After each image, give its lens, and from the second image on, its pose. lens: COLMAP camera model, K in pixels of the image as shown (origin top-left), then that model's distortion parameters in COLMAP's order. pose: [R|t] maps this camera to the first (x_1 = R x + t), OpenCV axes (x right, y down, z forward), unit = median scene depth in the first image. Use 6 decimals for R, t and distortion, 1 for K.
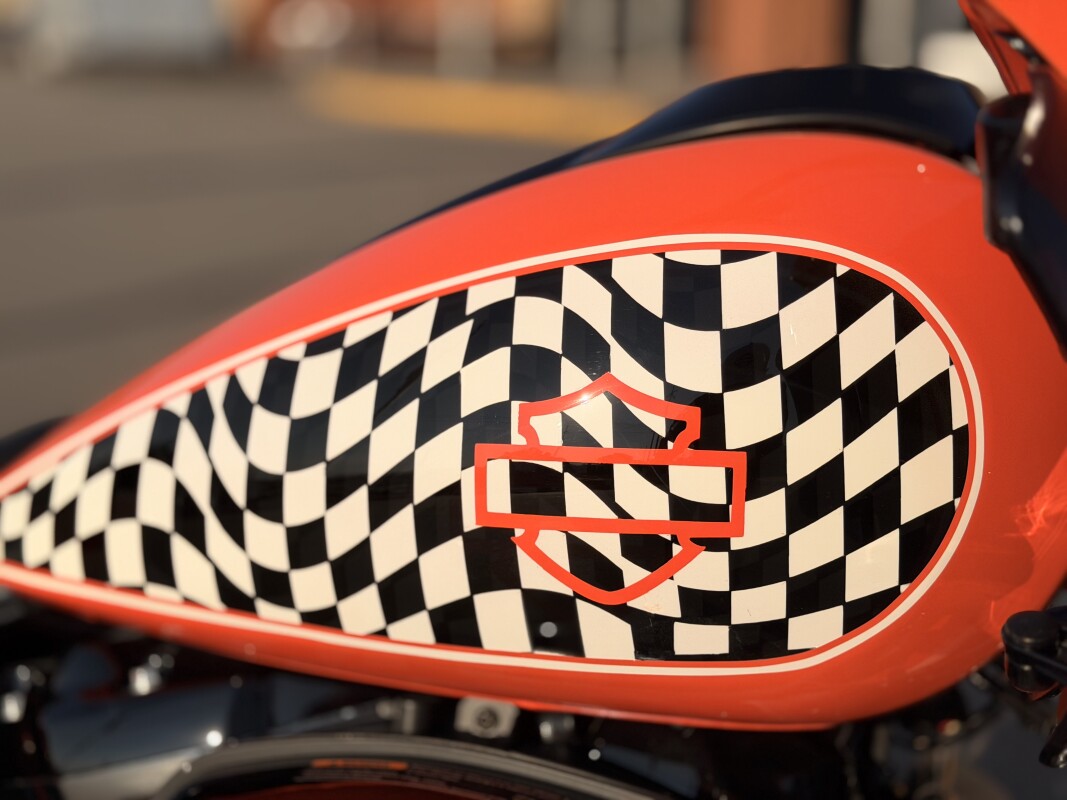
lens RADIAL K [[1439.8, 0, 533.5], [0, 1439.8, 400.0], [0, 0, 1]] dist [0.102426, 0.033295]
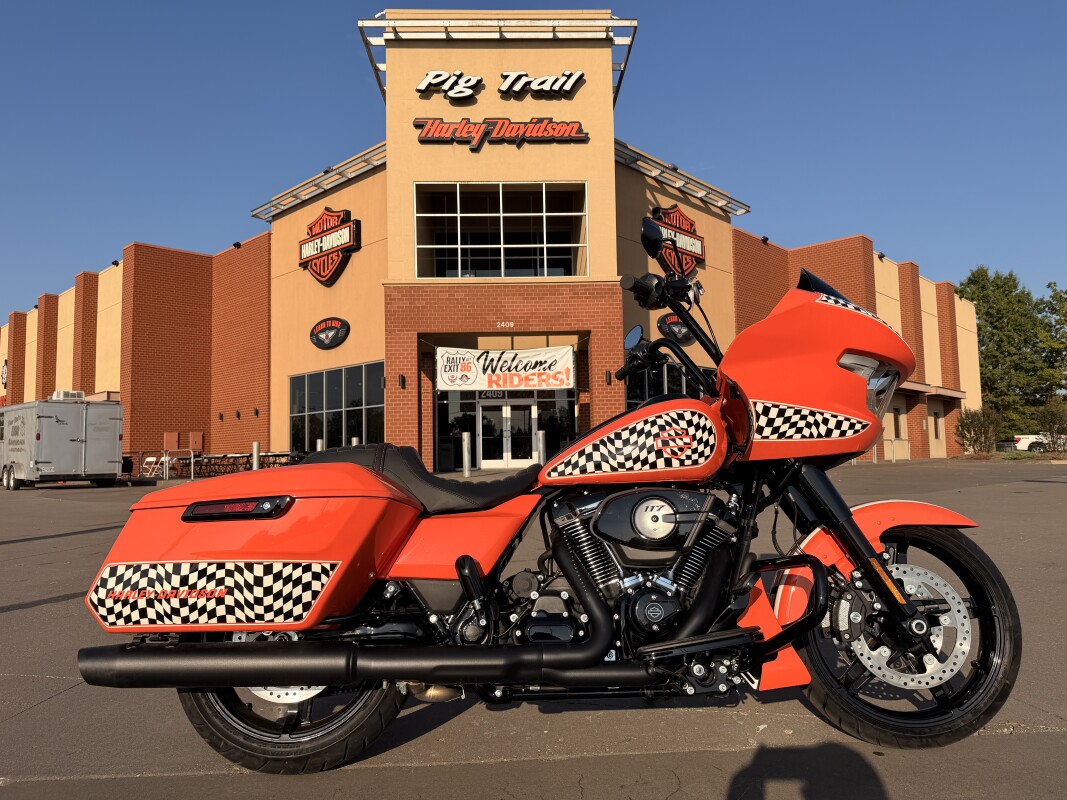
lens RADIAL K [[725.2, 0, 540.6], [0, 725.2, 398.9], [0, 0, 1]] dist [0.066213, -0.094852]
pose [[0.940034, -0.005891, 0.341029, -1.833484], [0.112246, 0.949500, -0.293002, 0.851888], [-0.322081, 0.313711, 0.893224, -2.144119]]
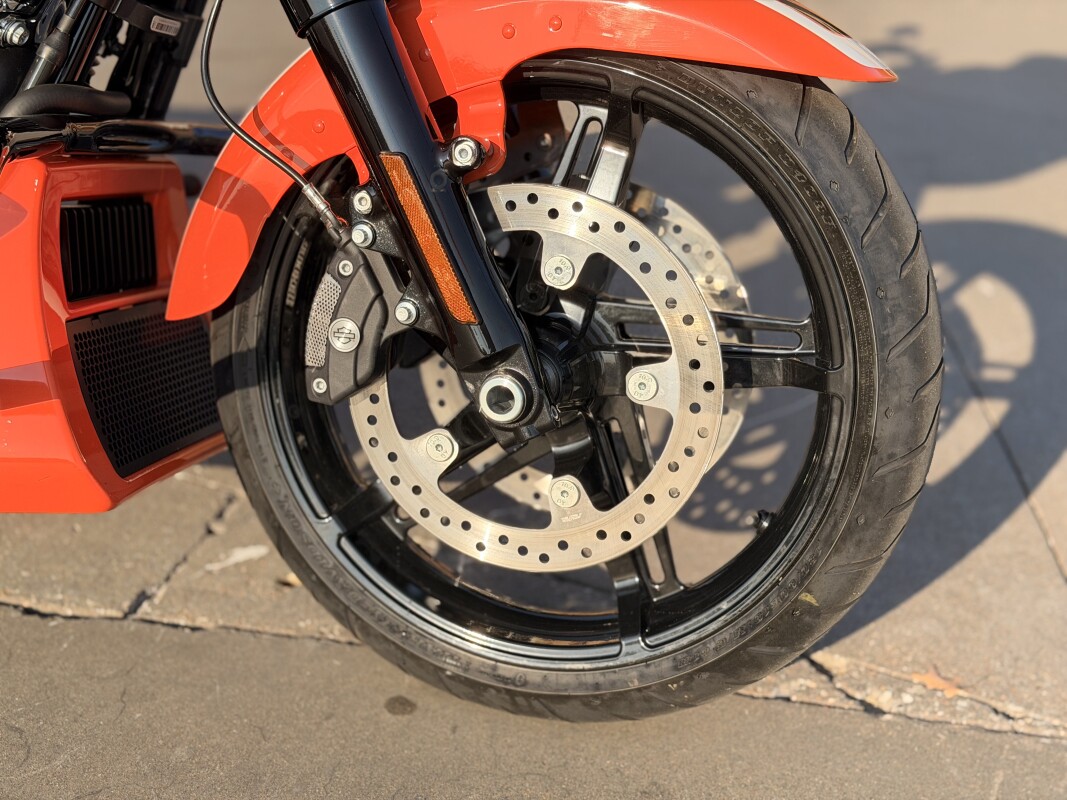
lens RADIAL K [[1484.4, 0, 556.4], [0, 1484.4, 400.4], [0, 0, 1]] dist [0.082235, 0.015834]
pose [[0.990741, -0.017692, 0.134608, 0.875650], [-0.006263, 0.984461, 0.175489, 0.690454], [-0.135621, -0.174708, 0.975235, -1.322032]]
